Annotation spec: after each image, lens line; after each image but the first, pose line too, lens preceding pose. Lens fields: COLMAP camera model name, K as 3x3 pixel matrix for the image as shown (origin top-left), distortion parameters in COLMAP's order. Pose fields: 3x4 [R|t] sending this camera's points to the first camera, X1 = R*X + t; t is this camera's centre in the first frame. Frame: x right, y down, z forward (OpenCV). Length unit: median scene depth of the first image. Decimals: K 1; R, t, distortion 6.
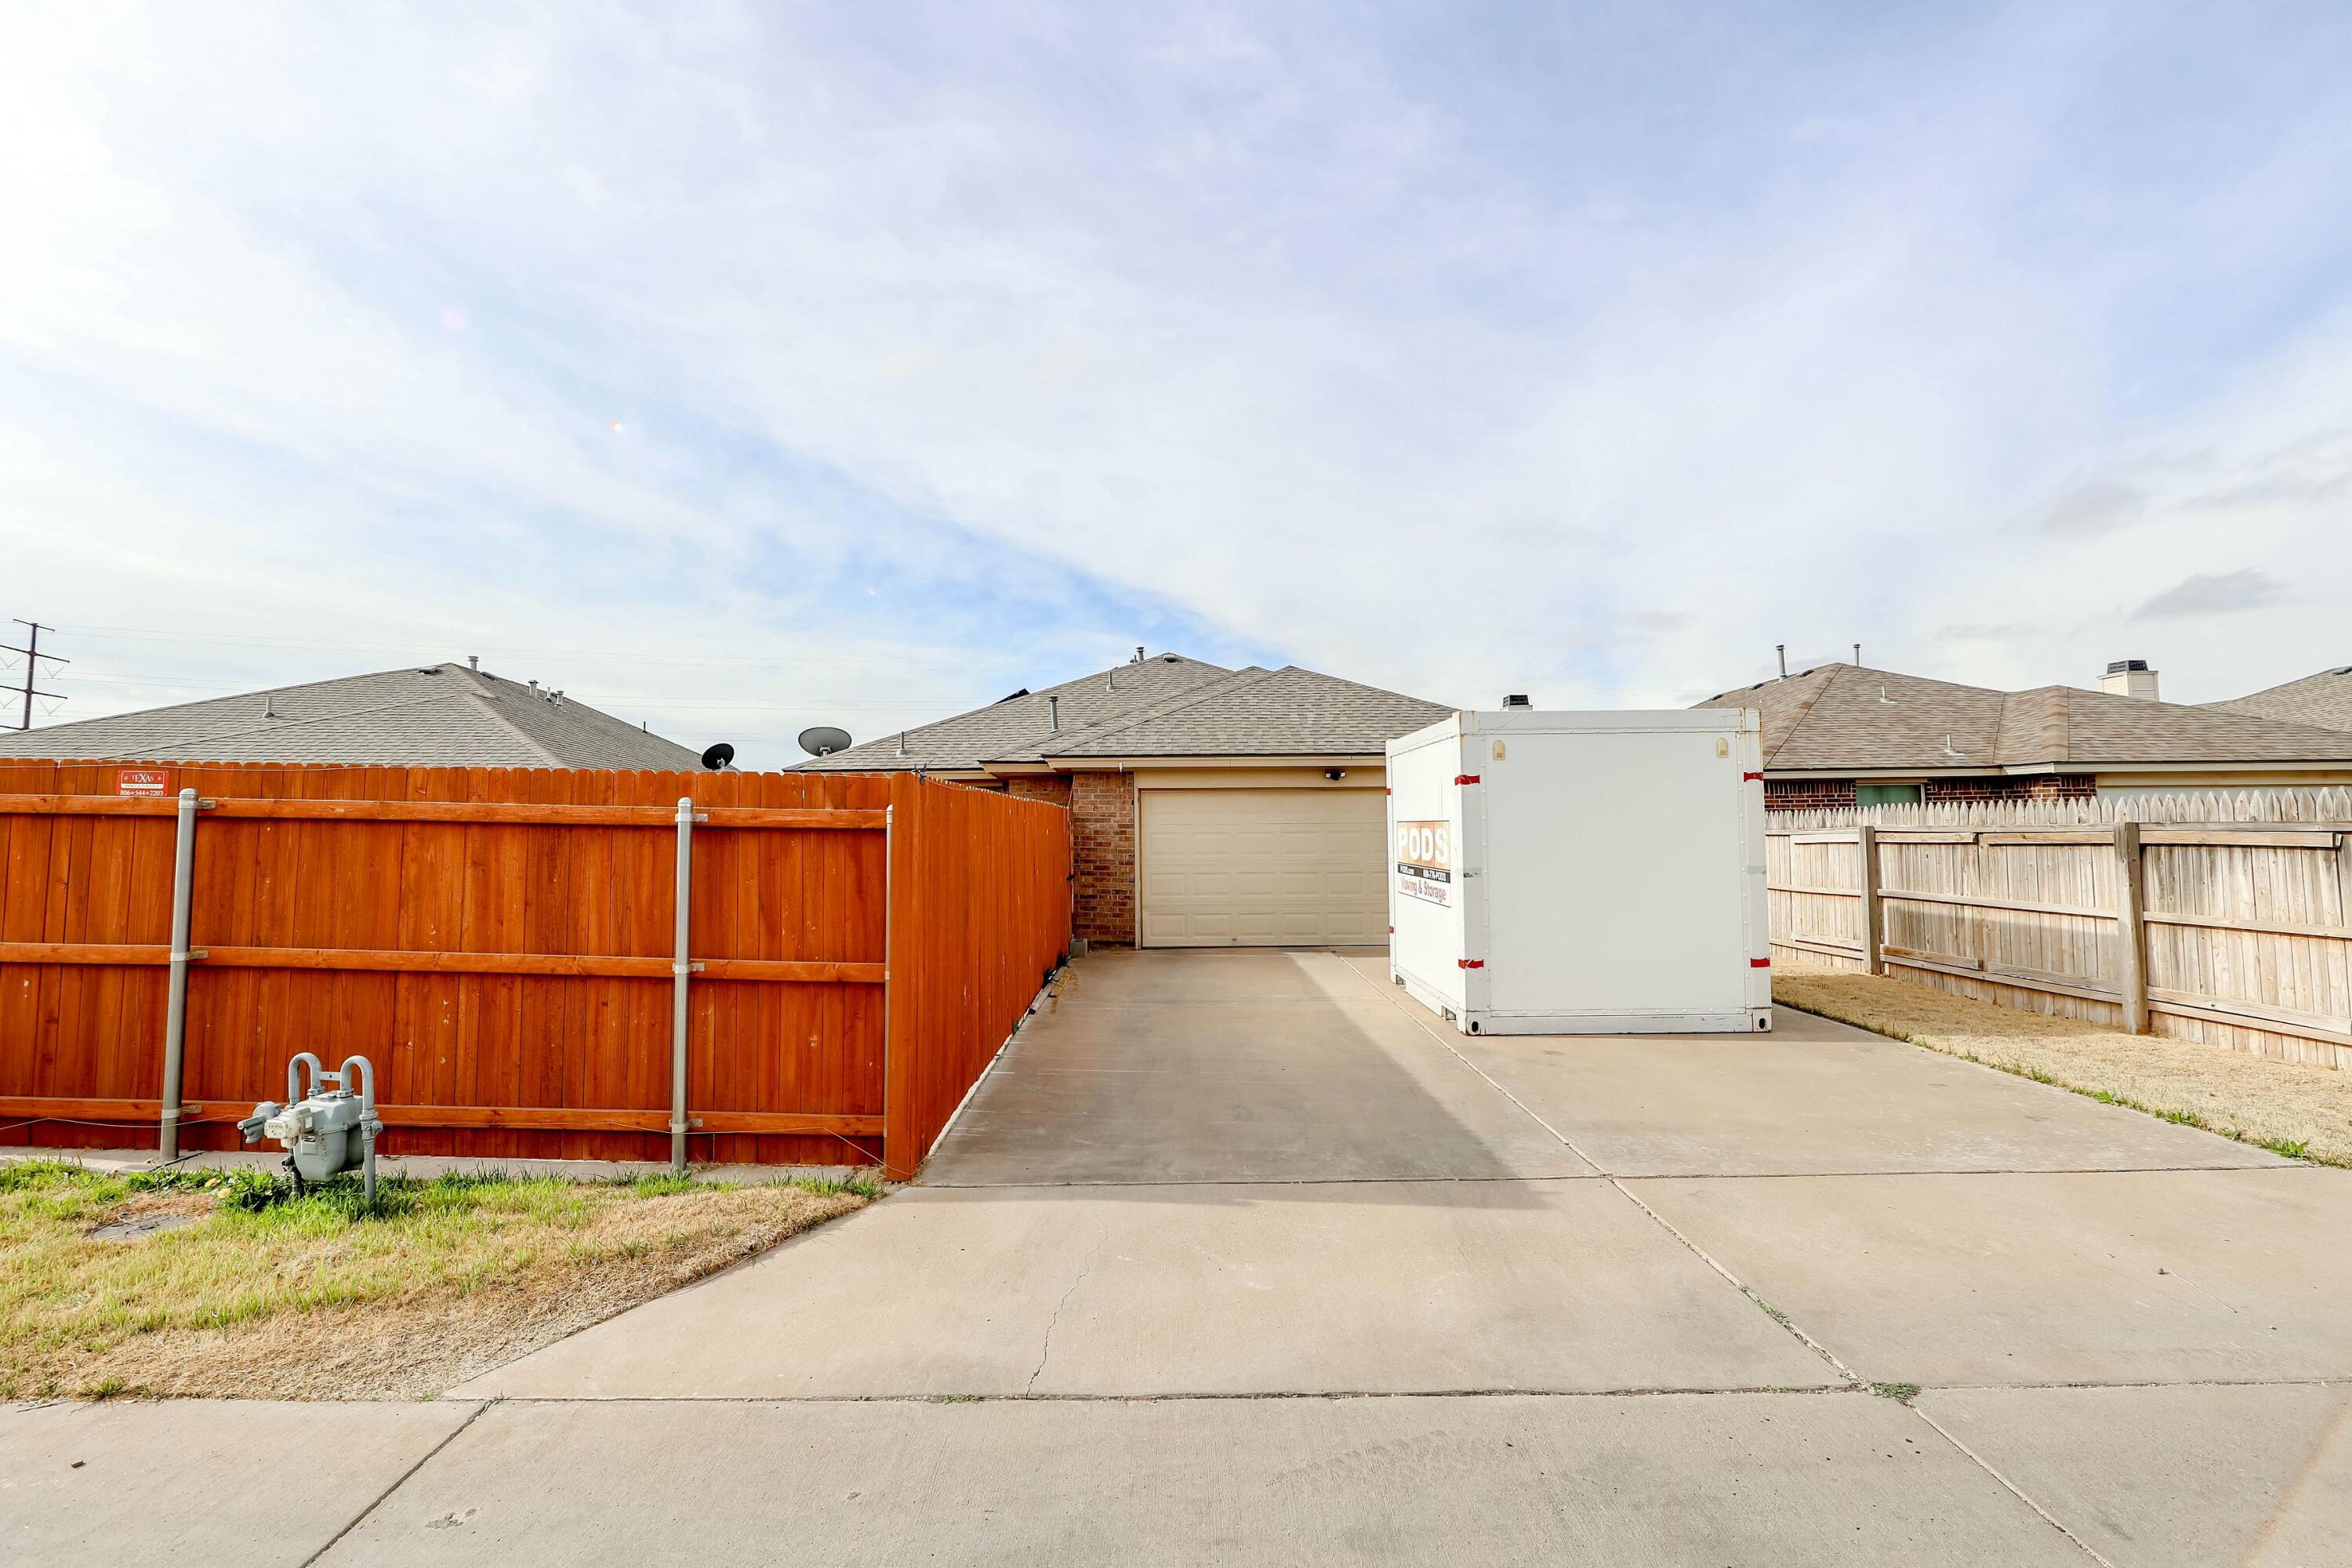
lens RADIAL K [[936.4, 0, 1169.9], [0, 936.4, 784.5], [0, 0, 1]] dist [-0.007023, 0.000347]
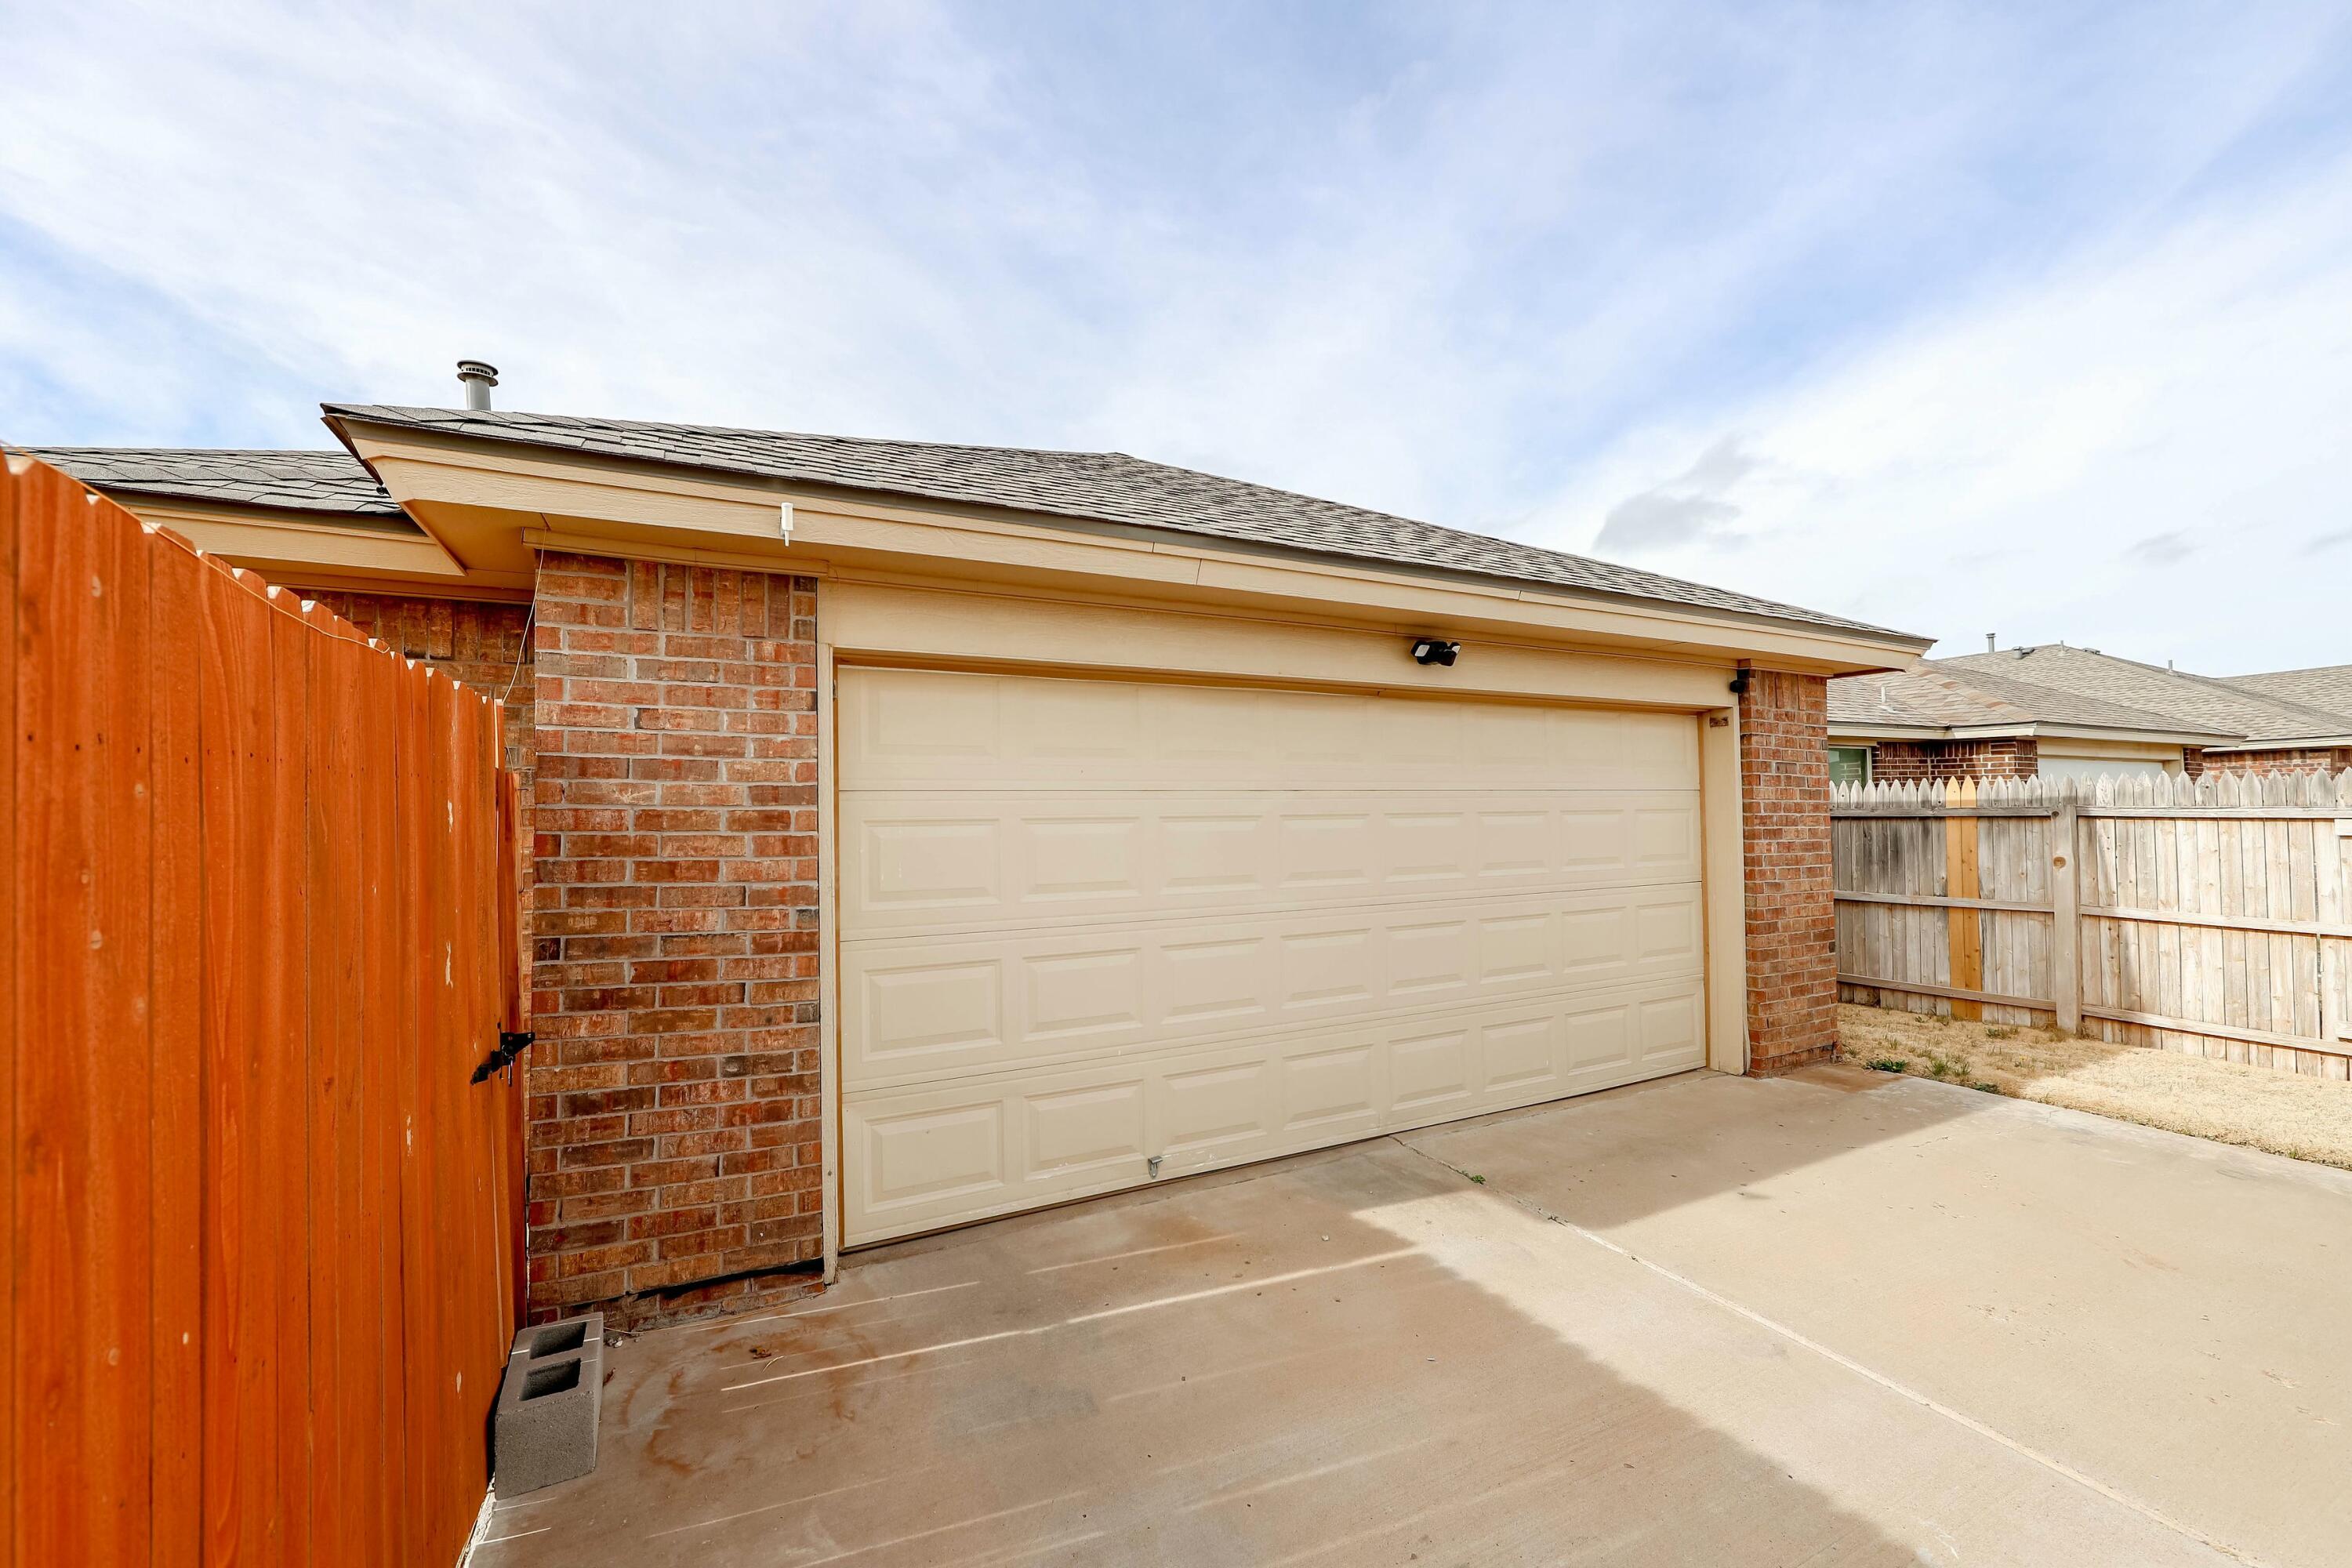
lens RADIAL K [[936.4, 0, 1169.9], [0, 936.4, 784.5], [0, 0, 1]] dist [-0.007023, 0.000347]
pose [[0.884504, 0.011151, 0.466399, -0.072334], [-0.022558, 0.999567, 0.018882, 0.034648], [-0.465986, -0.027222, 0.884373, 0.731012]]
